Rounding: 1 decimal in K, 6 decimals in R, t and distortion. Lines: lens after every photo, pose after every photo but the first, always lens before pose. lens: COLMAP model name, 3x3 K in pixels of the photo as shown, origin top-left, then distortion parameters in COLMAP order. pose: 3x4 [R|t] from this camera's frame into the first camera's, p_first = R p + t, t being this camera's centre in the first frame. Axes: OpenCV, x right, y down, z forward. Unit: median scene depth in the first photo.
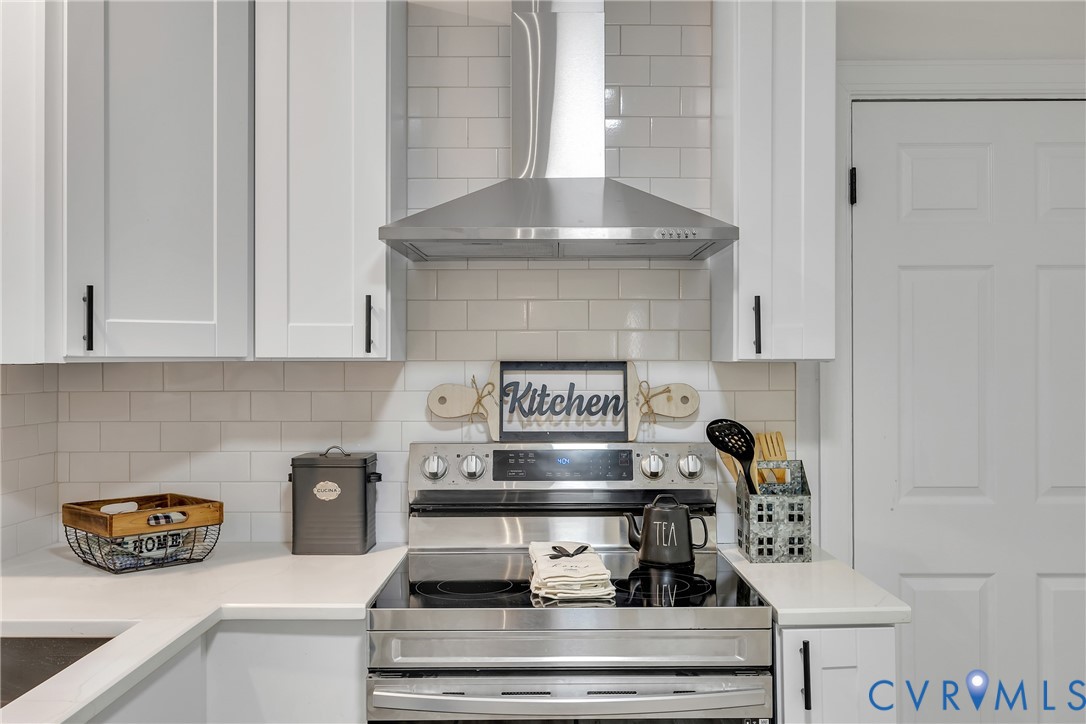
lens RADIAL K [[985.8, 0, 541.6], [0, 985.8, 357.2], [0, 0, 1]] dist [0.010708, 0.000000]
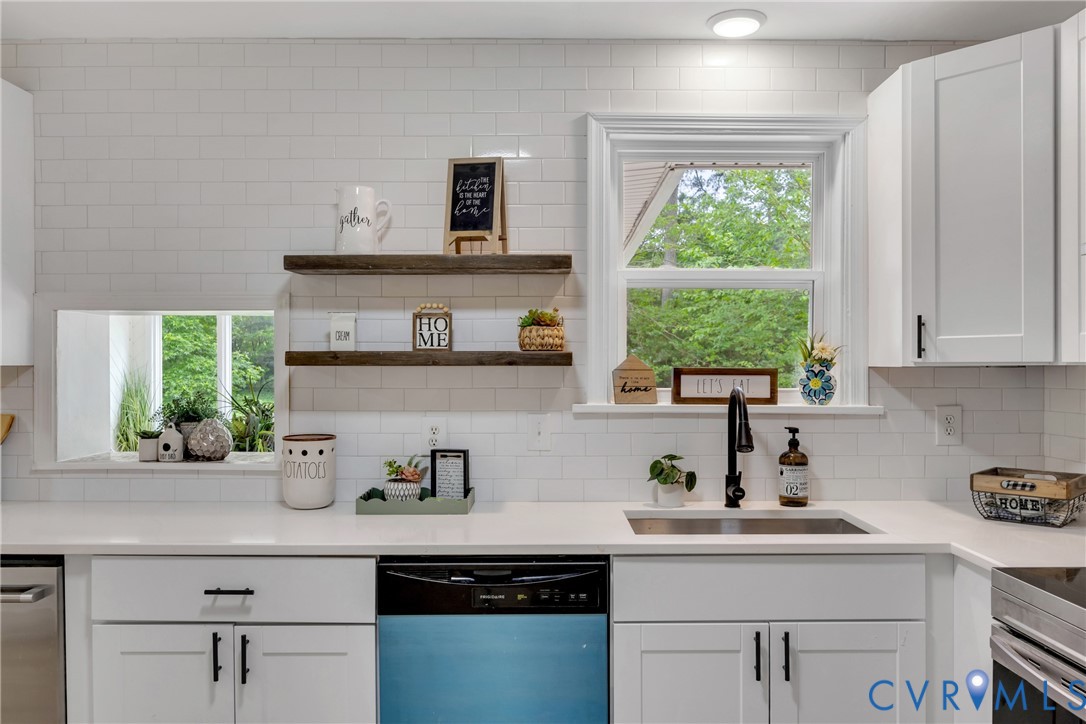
lens RADIAL K [[795.6, 0, 545.9], [0, 795.6, 366.4], [0, 0, 1]] dist [-0.007406, -0.004588]
pose [[0.011625, 0.003377, -0.999927, 0.634345], [0.004544, 0.999984, 0.003430, -0.000734], [0.999922, -0.004583, 0.011610, 0.350240]]
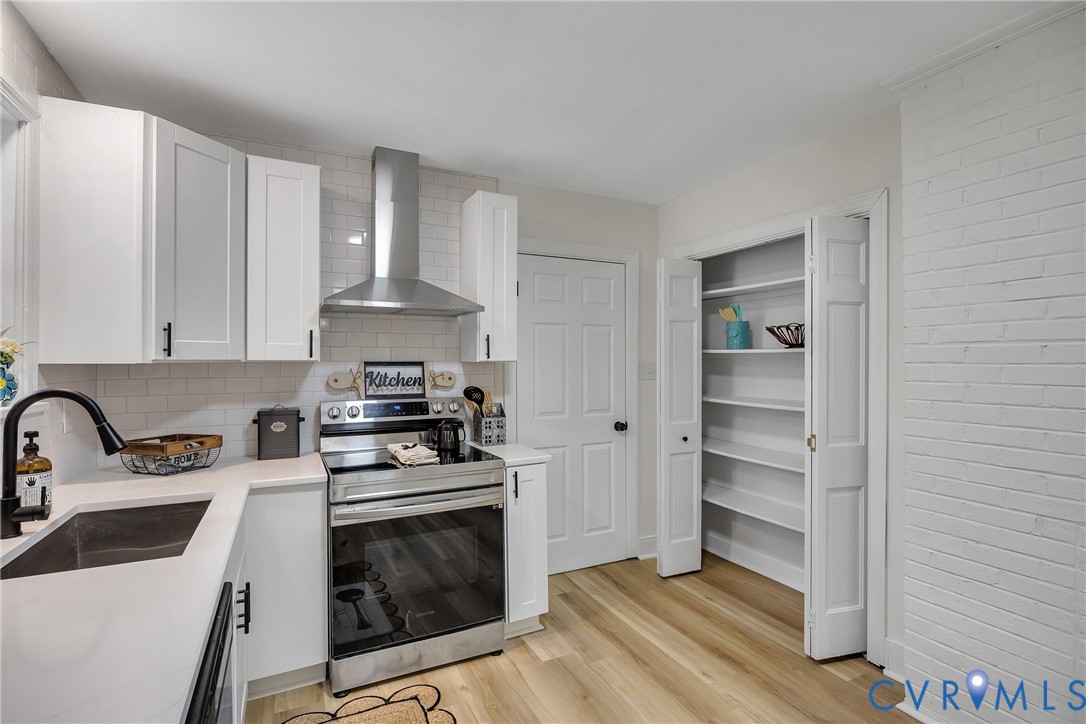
lens RADIAL K [[532.8, 0, 545.6], [0, 532.8, 360.6], [0, 0, 1]] dist [-0.003692, -0.000771]
pose [[0.891212, -0.000348, 0.453586, -0.231665], [-0.000617, 0.999998, 0.001981, -0.000983], [-0.453586, -0.002045, 0.891210, -0.208845]]
